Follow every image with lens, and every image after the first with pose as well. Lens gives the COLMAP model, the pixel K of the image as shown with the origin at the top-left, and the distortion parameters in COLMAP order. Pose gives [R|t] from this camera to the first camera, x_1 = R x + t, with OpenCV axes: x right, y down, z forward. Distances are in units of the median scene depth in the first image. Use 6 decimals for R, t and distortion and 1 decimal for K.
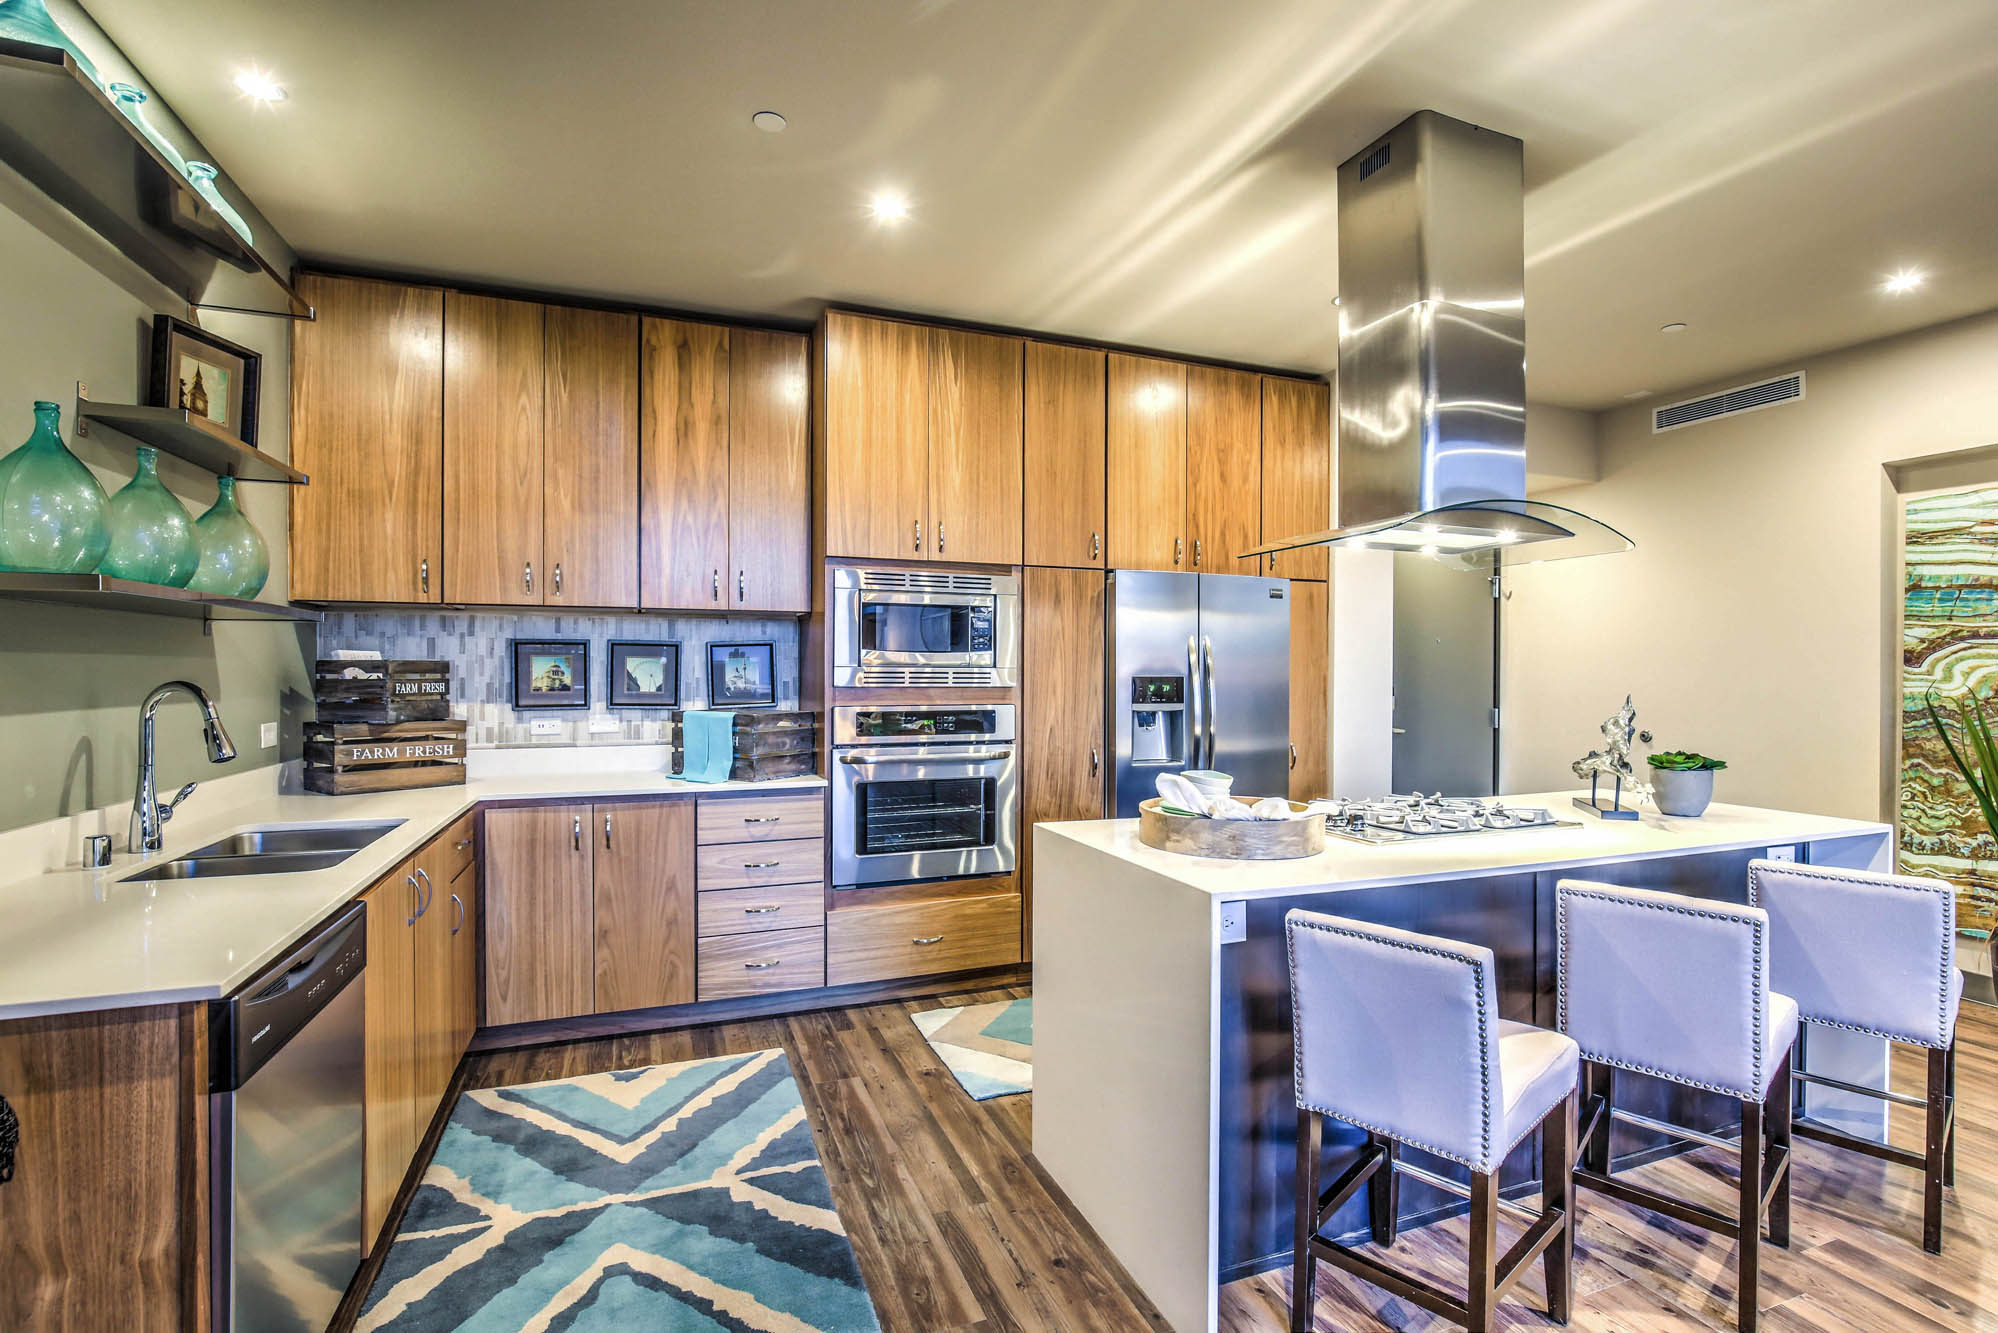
lens RADIAL K [[917.5, 0, 1008.9], [0, 917.5, 672.6], [0, 0, 1]] dist [-0.013345, -0.000252]
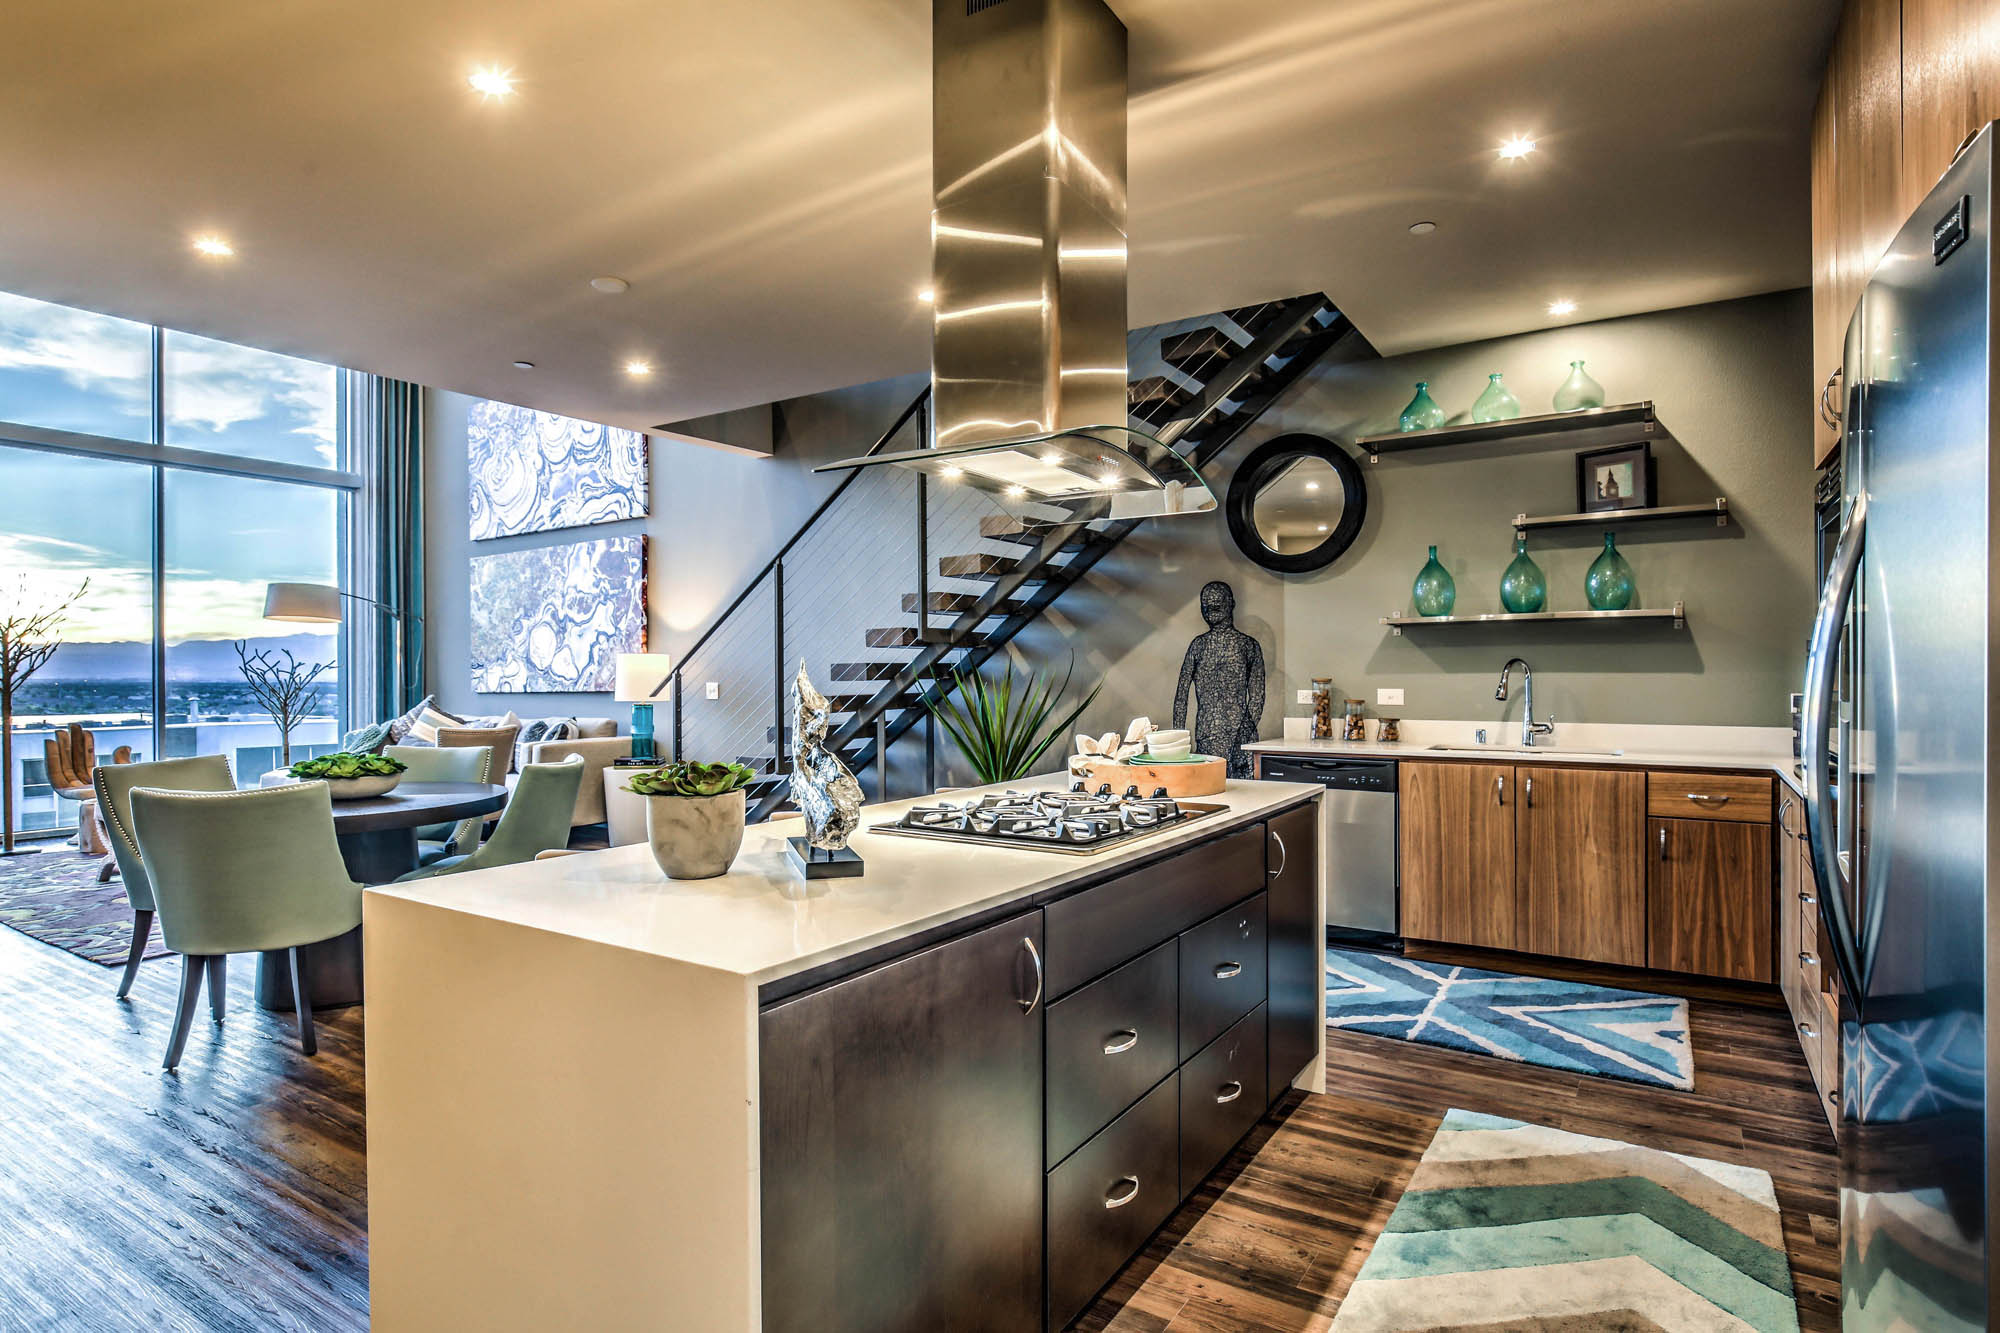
lens RADIAL K [[1026.0, 0, 1000.7], [0, 1026.0, 664.5], [0, 0, 1]] dist [0.000569, 0.000012]
pose [[-0.809983, 0.000559, -0.586453, 0.845005], [0.003238, 0.999989, -0.003518, 0.017001], [0.586445, -0.004749, -0.809975, 1.417383]]
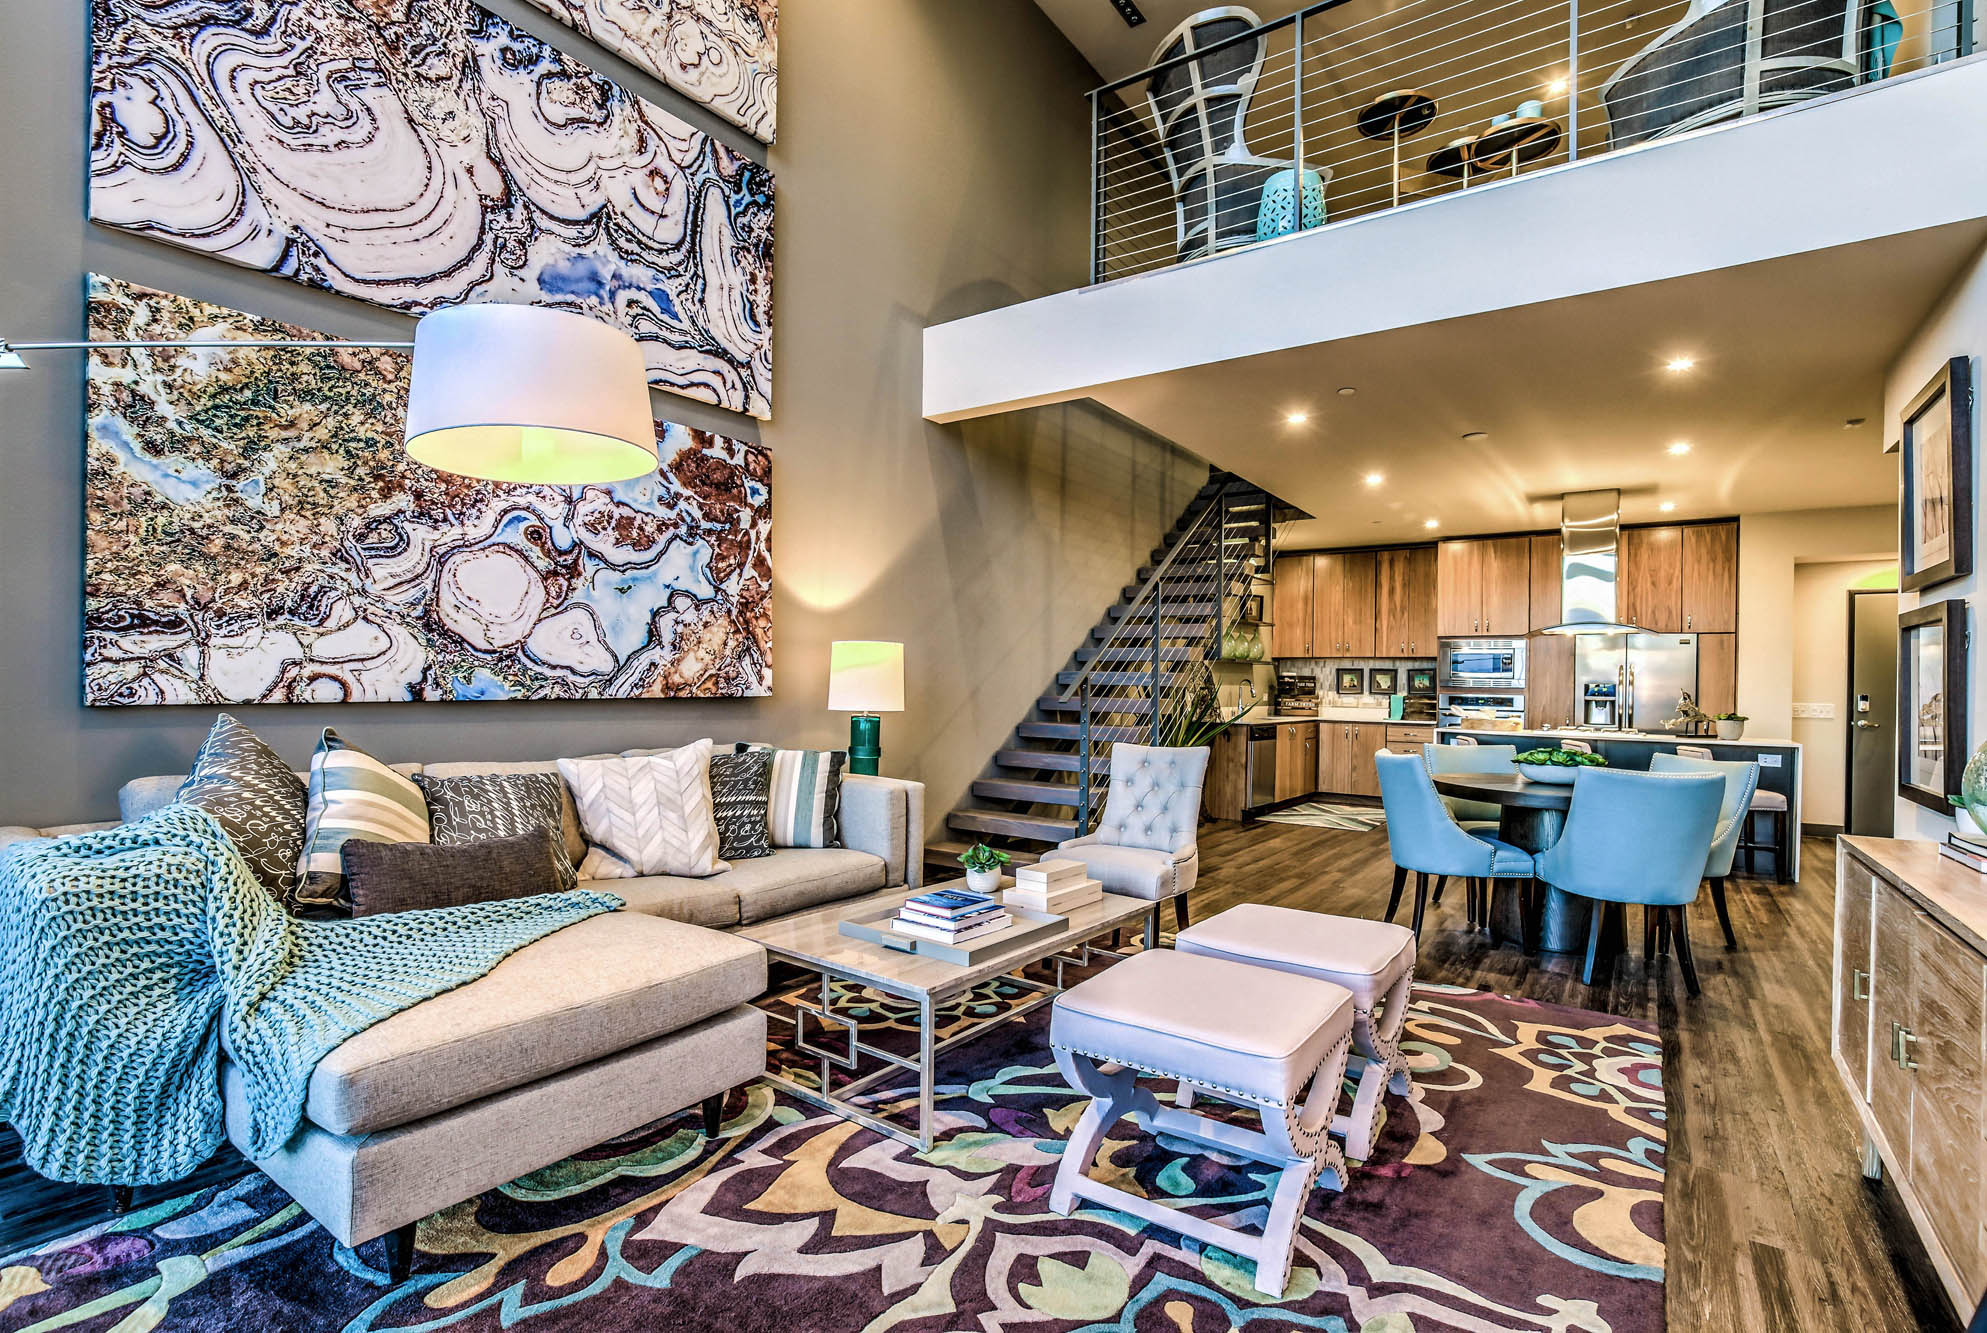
lens RADIAL K [[912.4, 0, 1000.6], [0, 912.4, 683.1], [0, 0, 1]] dist [-0.013345, -0.000252]
pose [[0.545381, 0.005735, -0.838169, 1.477265], [-0.018971, 0.999805, -0.005503, 0.051771], [0.837974, 0.018902, 0.545383, -1.664443]]
